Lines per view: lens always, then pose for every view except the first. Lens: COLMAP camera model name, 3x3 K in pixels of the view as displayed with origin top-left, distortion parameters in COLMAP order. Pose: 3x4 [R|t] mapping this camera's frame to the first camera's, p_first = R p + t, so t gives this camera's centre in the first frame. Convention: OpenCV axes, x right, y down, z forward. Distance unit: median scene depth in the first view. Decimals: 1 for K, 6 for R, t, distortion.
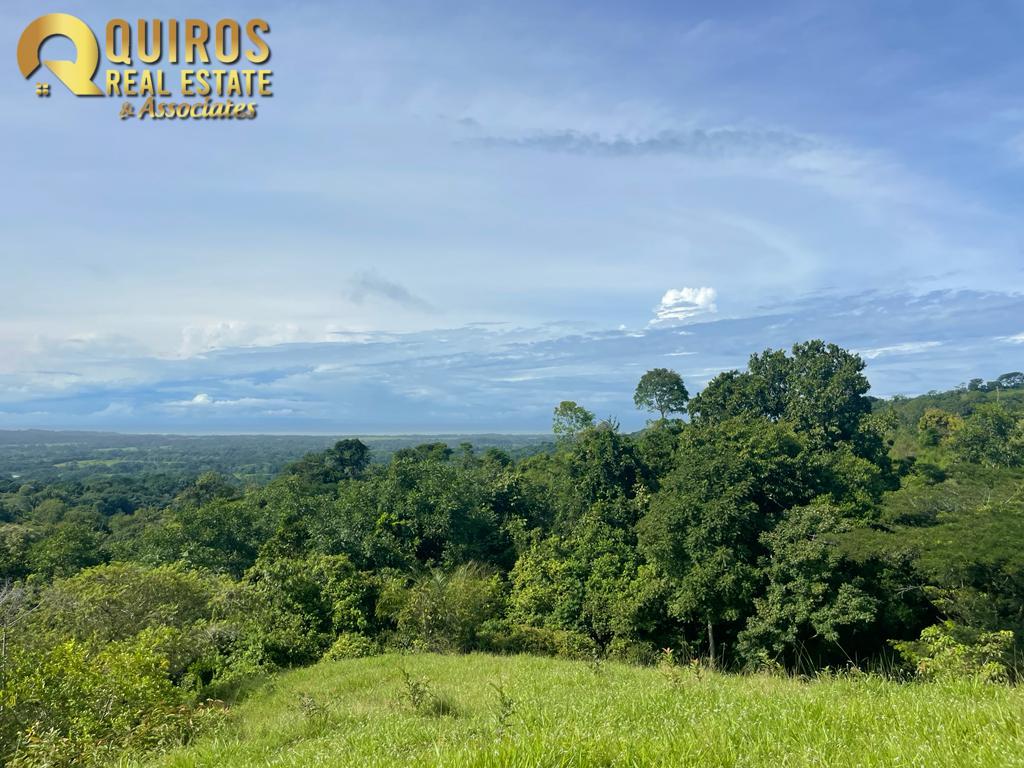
lens RADIAL K [[787.3, 0, 515.3], [0, 787.3, 382.0], [0, 0, 1]] dist [0.079295, -0.107073]
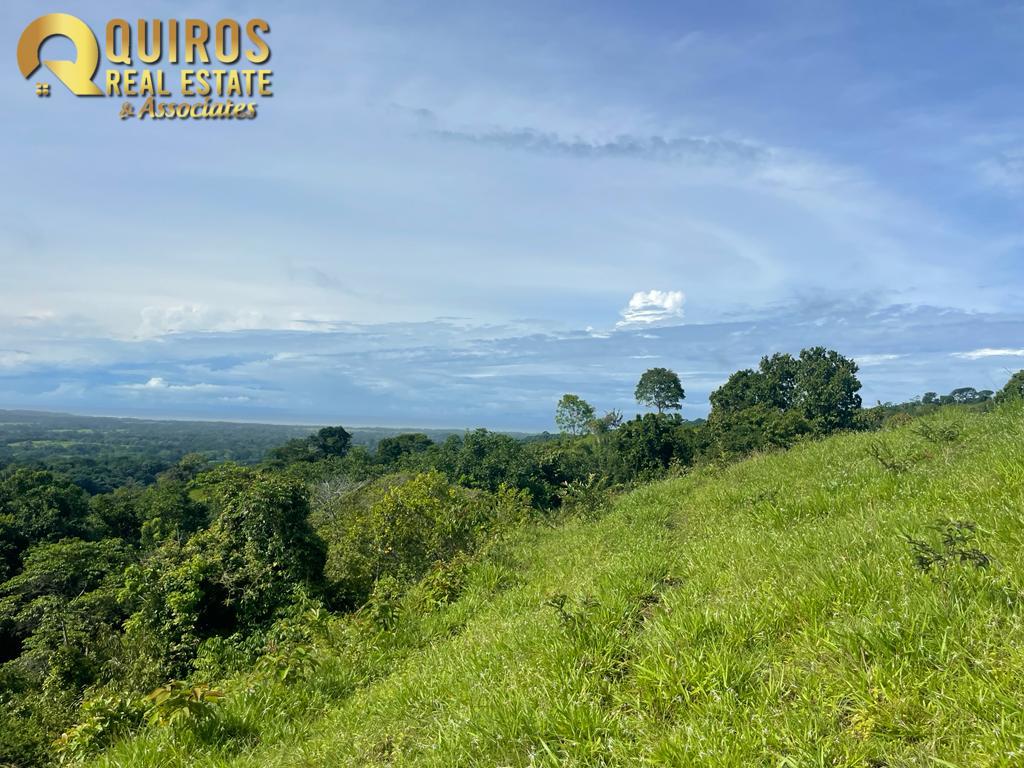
lens RADIAL K [[919.6, 0, 442.5], [0, 919.6, 410.1], [0, 0, 1]] dist [0.049309, -0.003118]
pose [[0.997812, 0.038068, 0.054047, -0.109635], [-0.039488, 0.998896, 0.025437, 0.012462], [-0.053019, -0.027516, 0.998214, -0.159816]]
